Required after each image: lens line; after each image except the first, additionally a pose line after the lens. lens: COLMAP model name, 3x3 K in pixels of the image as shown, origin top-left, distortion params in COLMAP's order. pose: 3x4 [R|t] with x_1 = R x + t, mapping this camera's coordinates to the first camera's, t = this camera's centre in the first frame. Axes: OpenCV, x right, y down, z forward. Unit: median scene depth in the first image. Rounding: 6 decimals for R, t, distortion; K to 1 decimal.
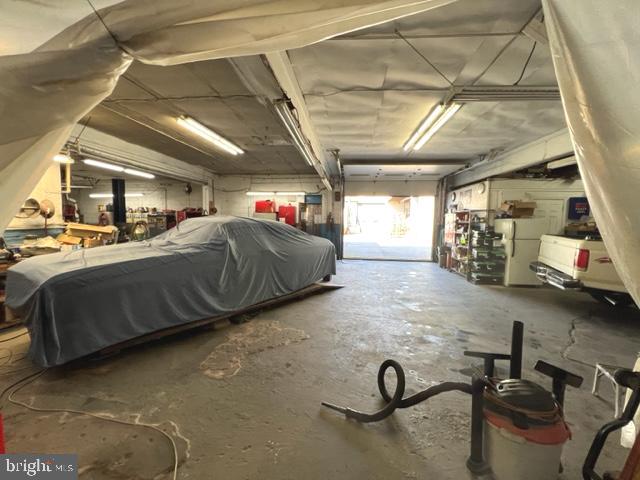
lens RADIAL K [[255.4, 0, 318.2], [0, 255.4, 240.3], [0, 0, 1]] dist [-0.003366, -0.000077]
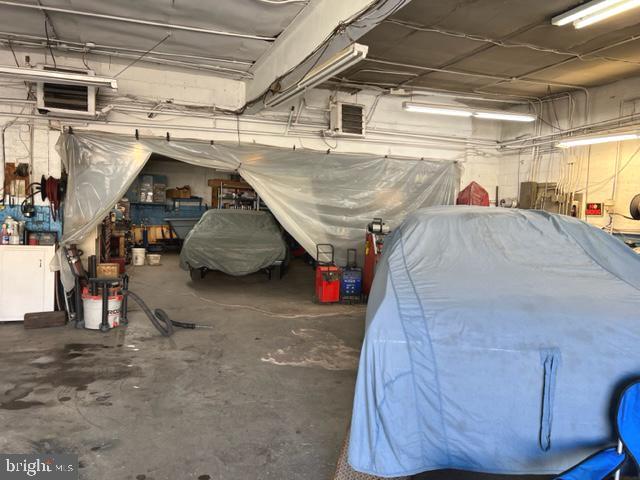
lens RADIAL K [[486.3, 0, 320.1], [0, 486.3, 245.0], [0, 0, 1]] dist [-0.003355, -0.002609]
pose [[-0.884418, -0.007184, -0.466640, 0.469582], [-0.085654, 0.985396, 0.147170, -0.173863], [0.458768, 0.170129, -0.872117, 2.190137]]
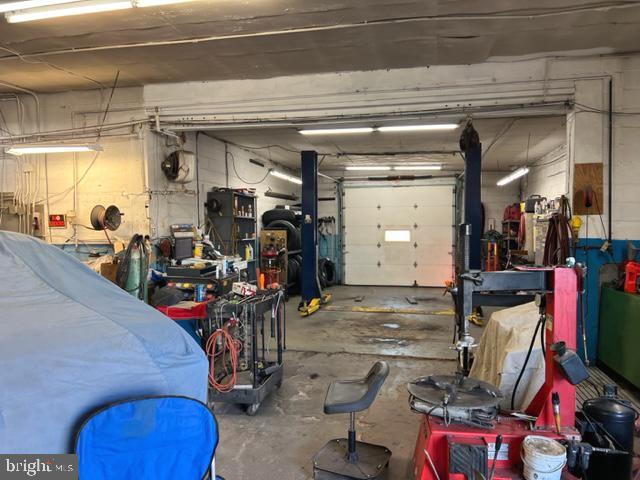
lens RADIAL K [[486.3, 0, 321.0], [0, 486.3, 240.8], [0, 0, 1]] dist [-0.003355, -0.002609]
pose [[-0.098233, 0.021562, -0.994930, 0.343205], [-0.084512, 0.995973, 0.029929, -0.190463], [0.991568, 0.087023, -0.096015, 2.165615]]
